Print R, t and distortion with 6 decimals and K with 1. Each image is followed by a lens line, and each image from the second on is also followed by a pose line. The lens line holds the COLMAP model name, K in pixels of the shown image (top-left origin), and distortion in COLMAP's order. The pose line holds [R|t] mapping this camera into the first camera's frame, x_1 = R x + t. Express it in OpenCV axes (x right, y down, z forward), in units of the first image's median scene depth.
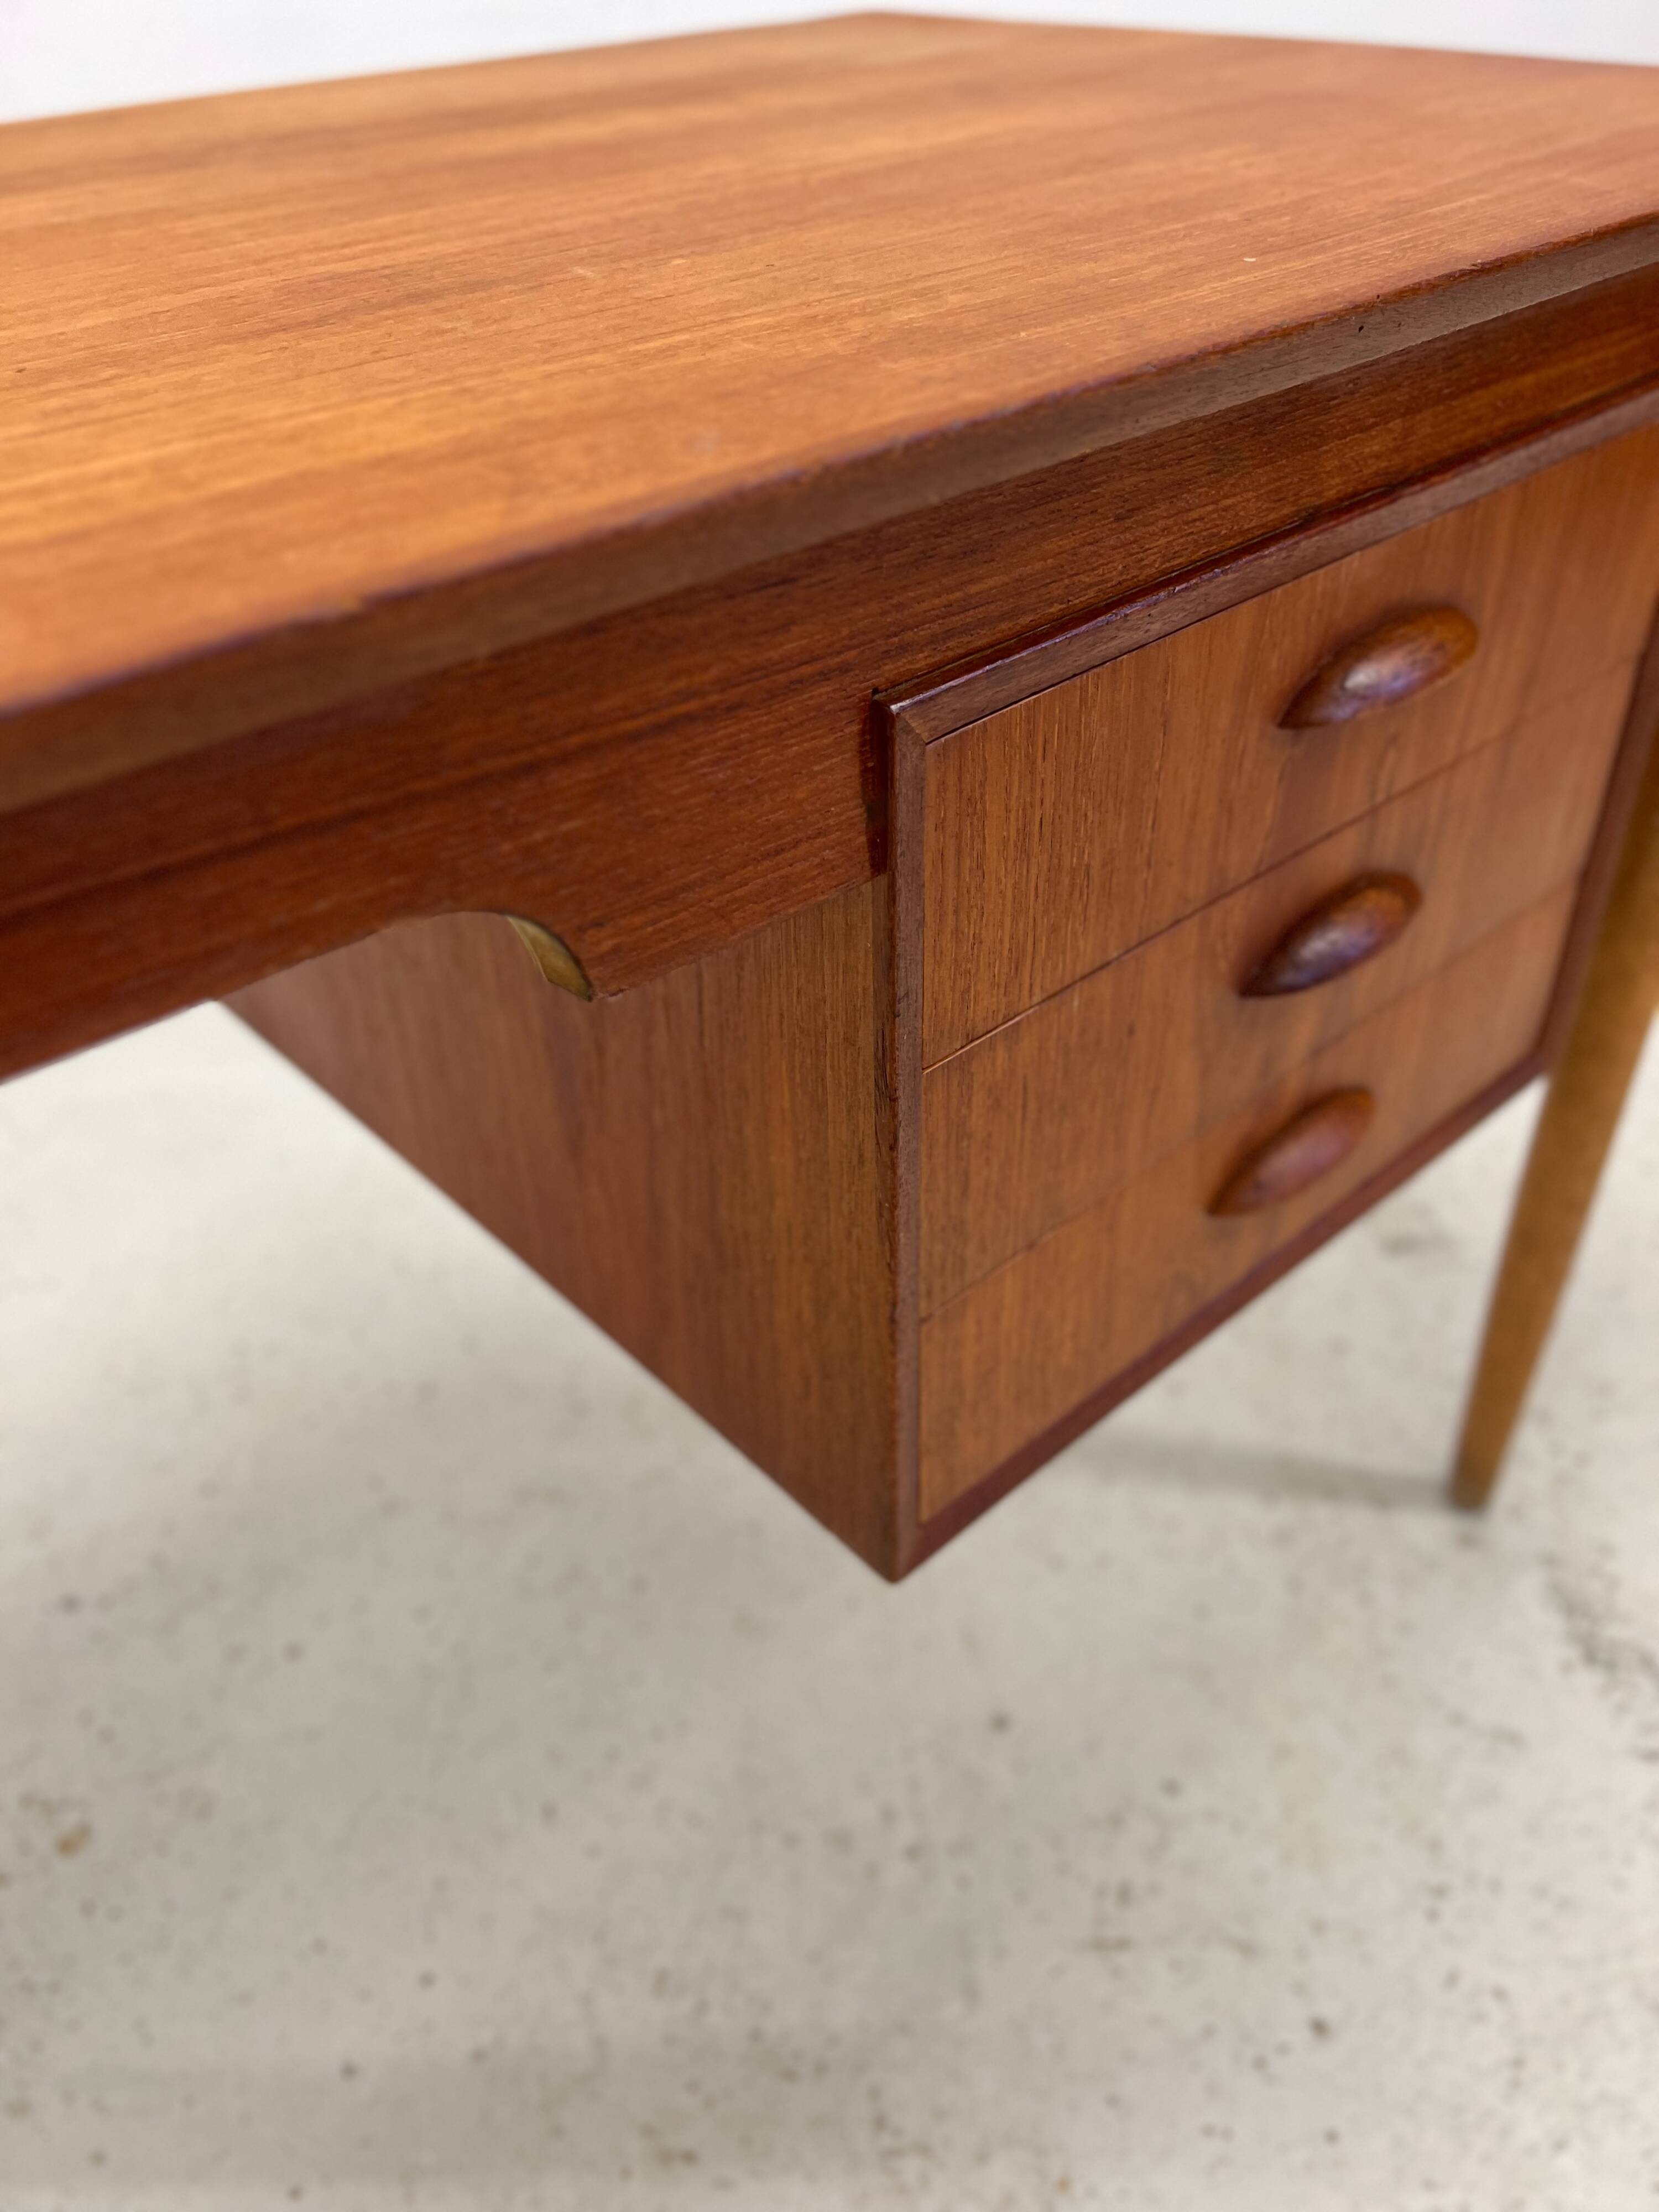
lens RADIAL K [[1687.2, 0, 816.0], [0, 1687.2, 1119.5], [0, 0, 1]] dist [0.043068, -0.039810]
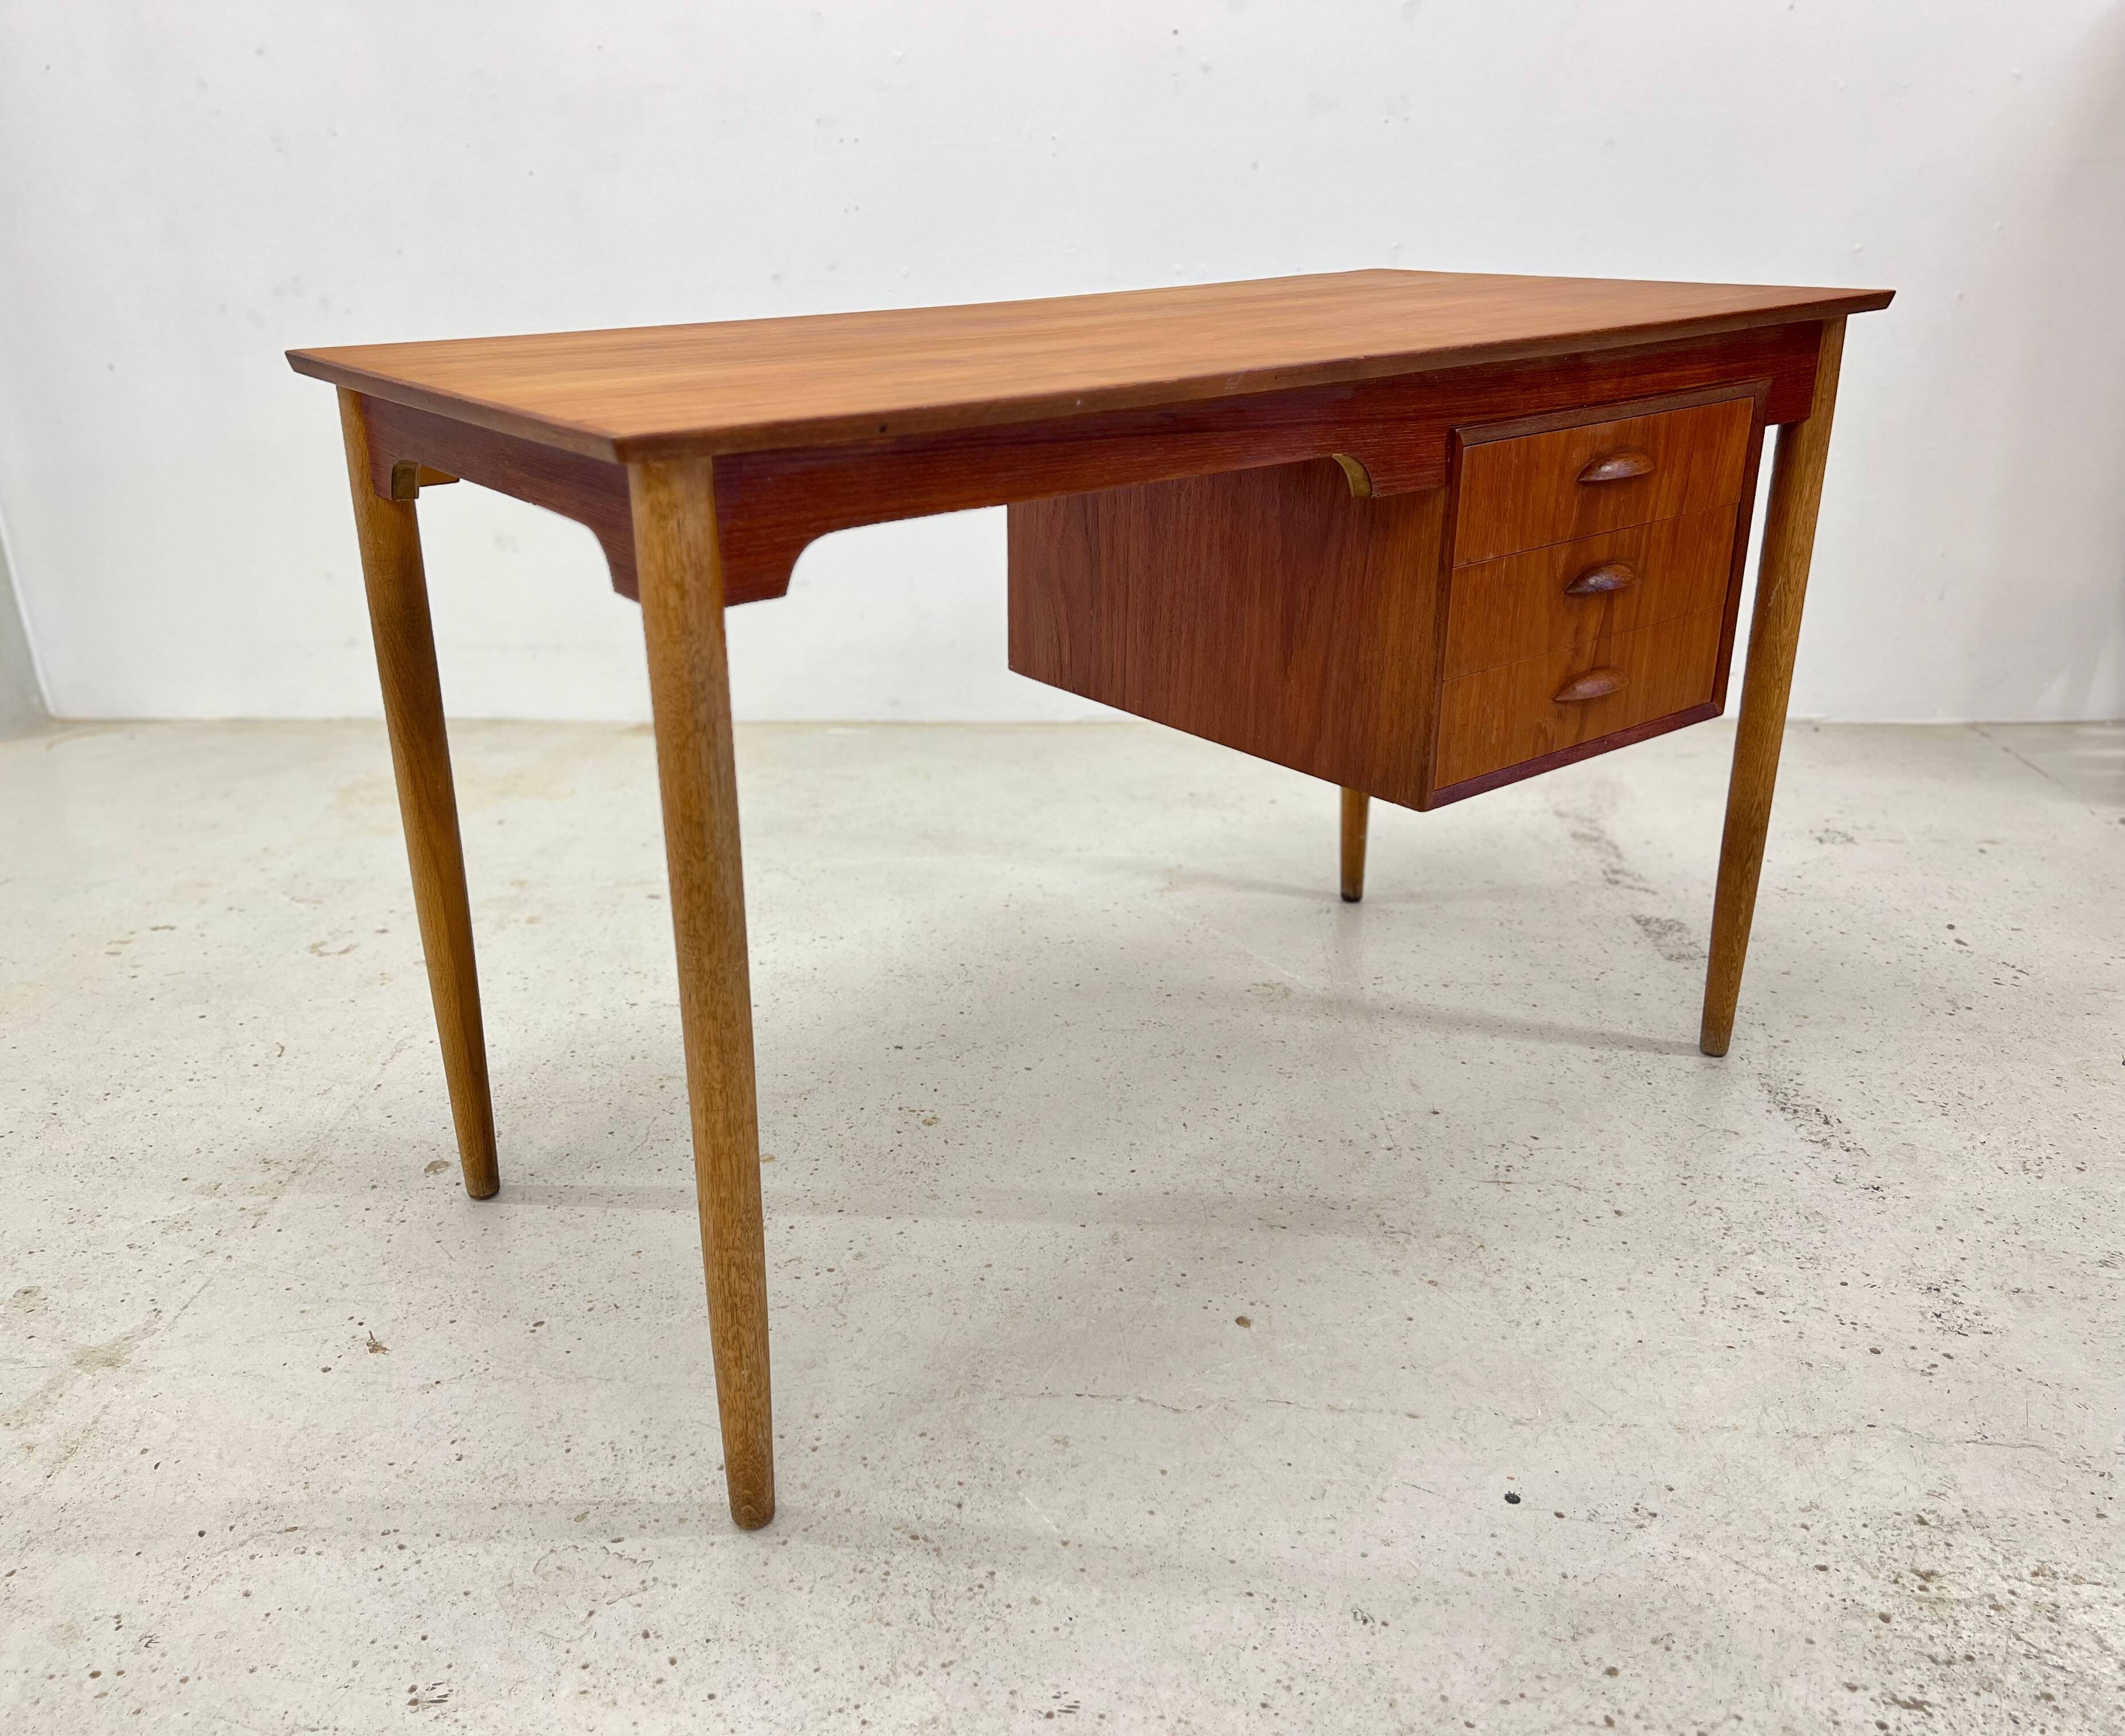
lens RADIAL K [[1715.8, 0, 970.1], [0, 1715.8, 855.3], [0, 0, 1]] dist [0.051846, -0.018352]
pose [[0.993743, 0.049232, -0.100253, -0.440596], [-0.073872, 0.962952, -0.259359, 1.274945], [0.083770, 0.265142, 0.960563, -1.805857]]
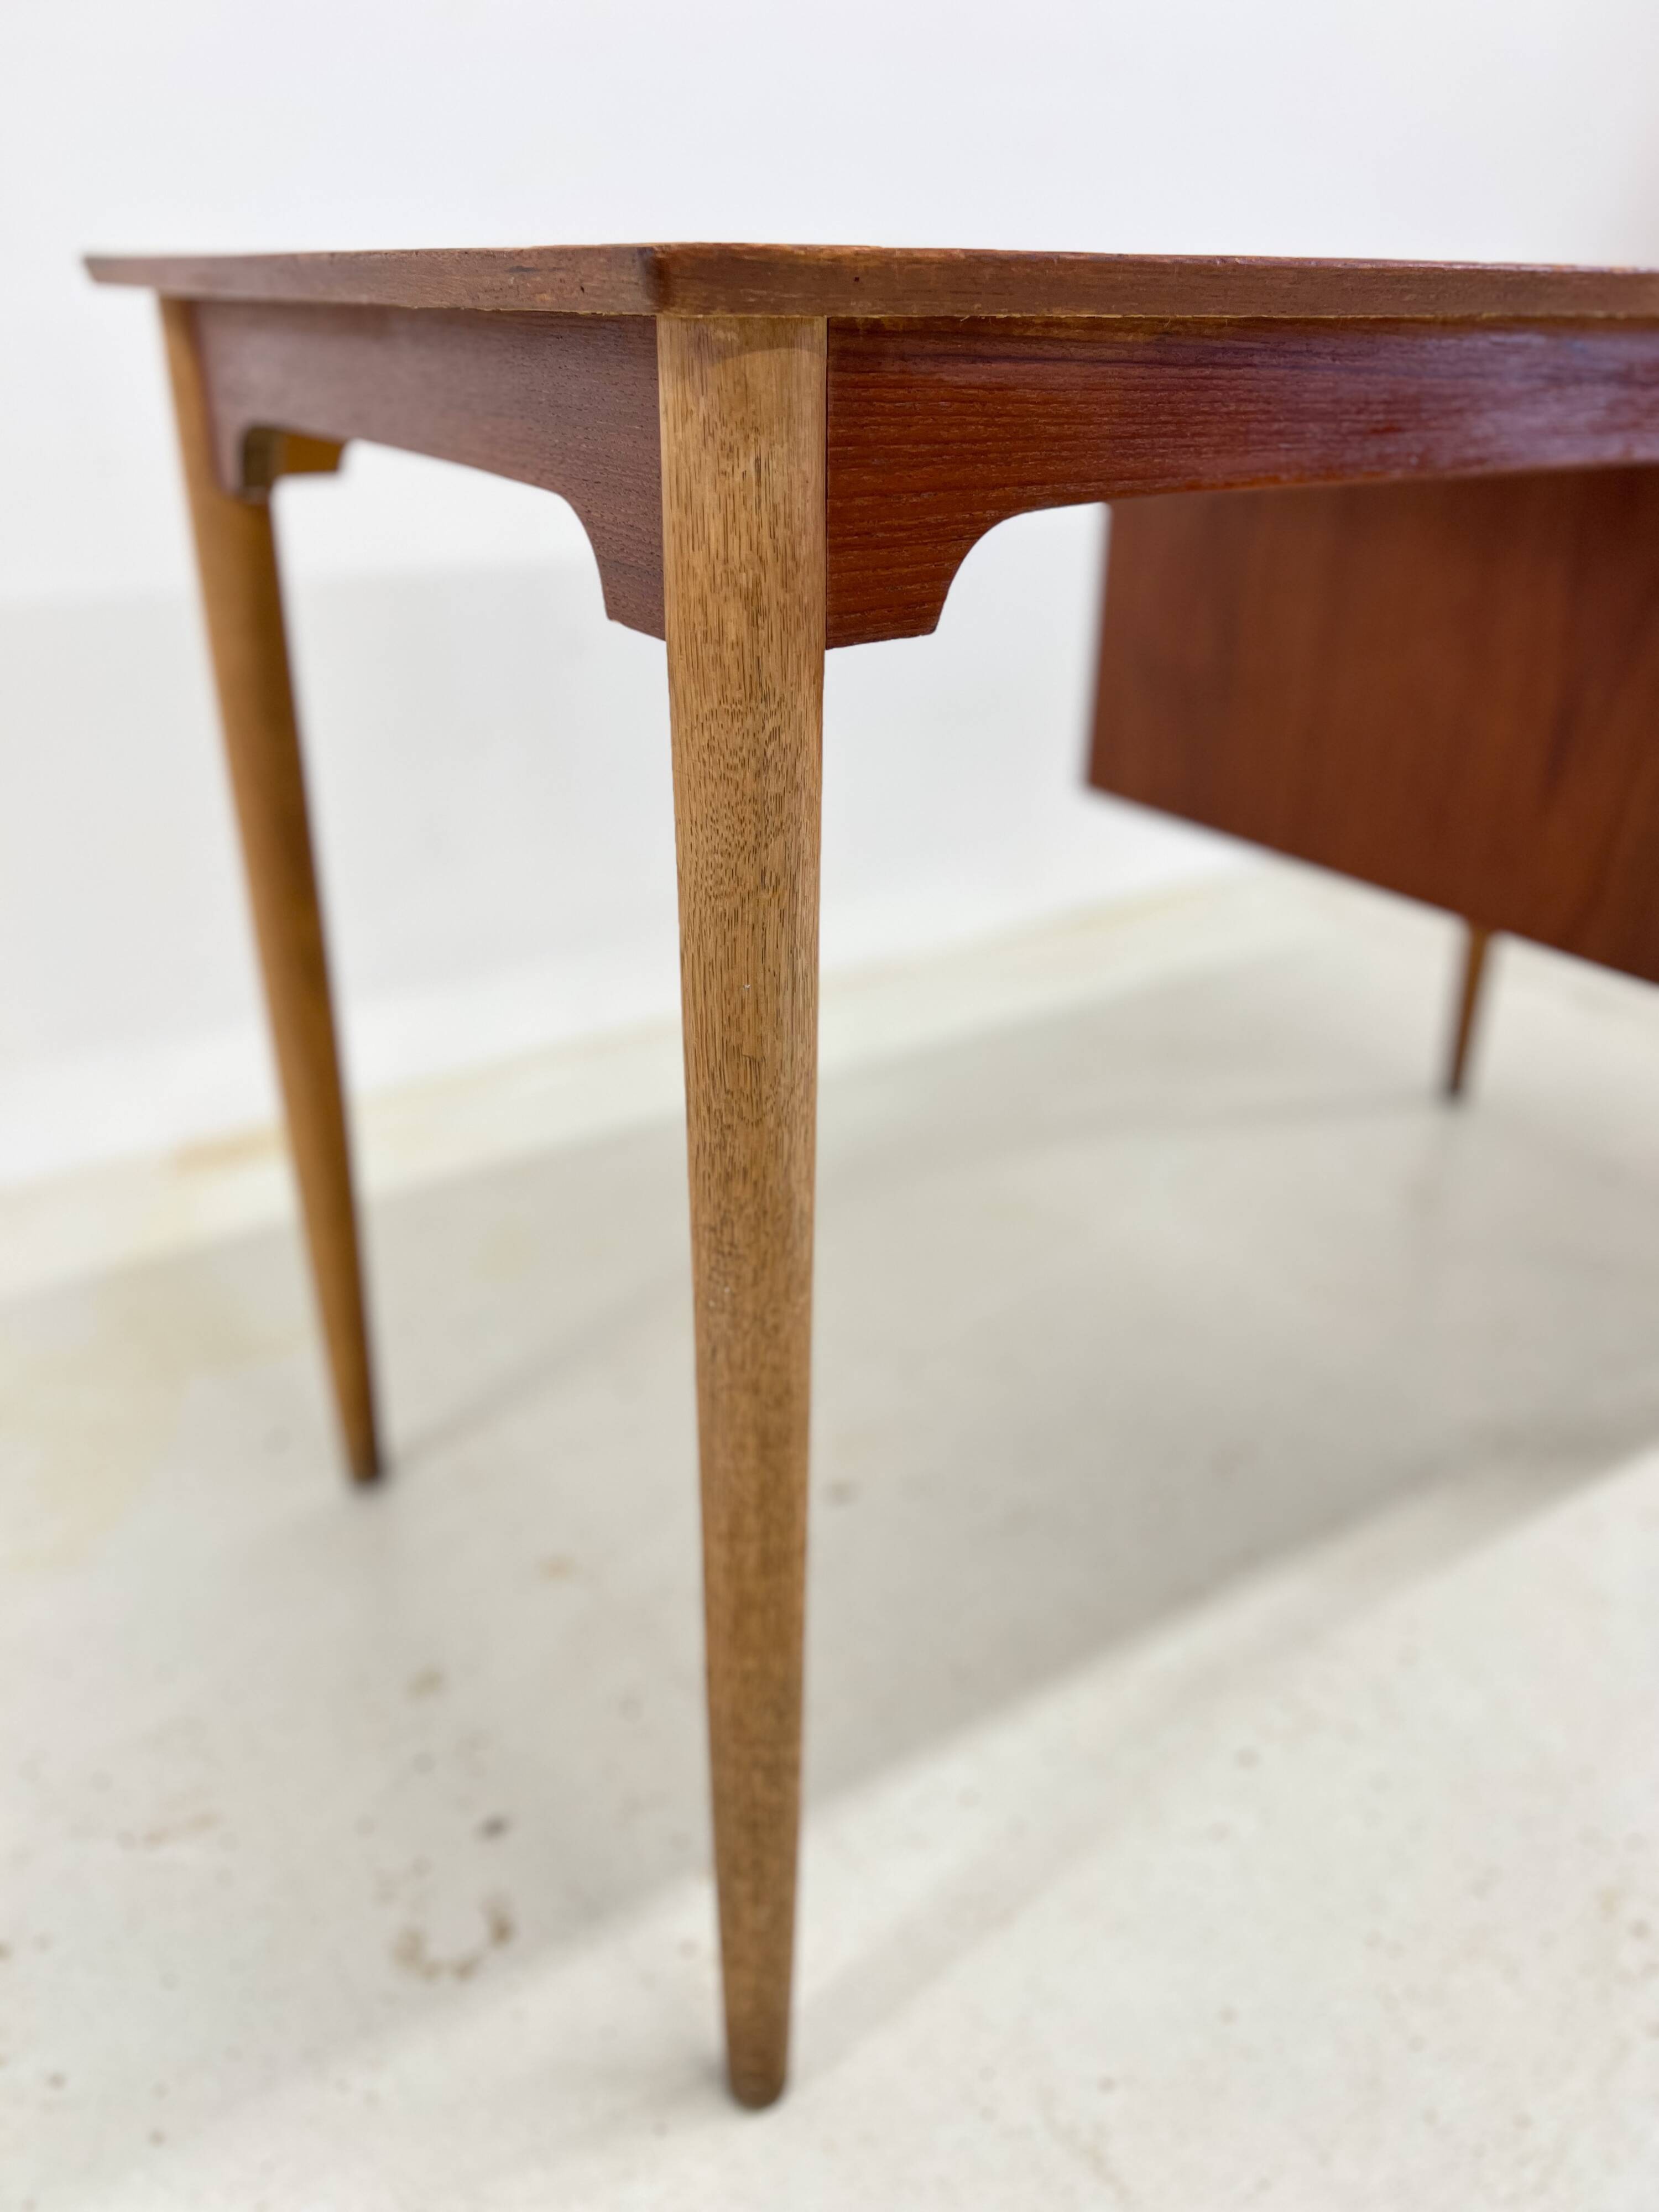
lens RADIAL K [[1687.2, 0, 812.1], [0, 1687.2, 1109.3], [0, 0, 1]] dist [0.043068, -0.039810]
pose [[0.987086, 0.101192, -0.124186, -0.824494], [-0.121667, 0.977858, -0.170265, 0.912704], [0.104207, 0.183175, 0.977542, -0.846836]]
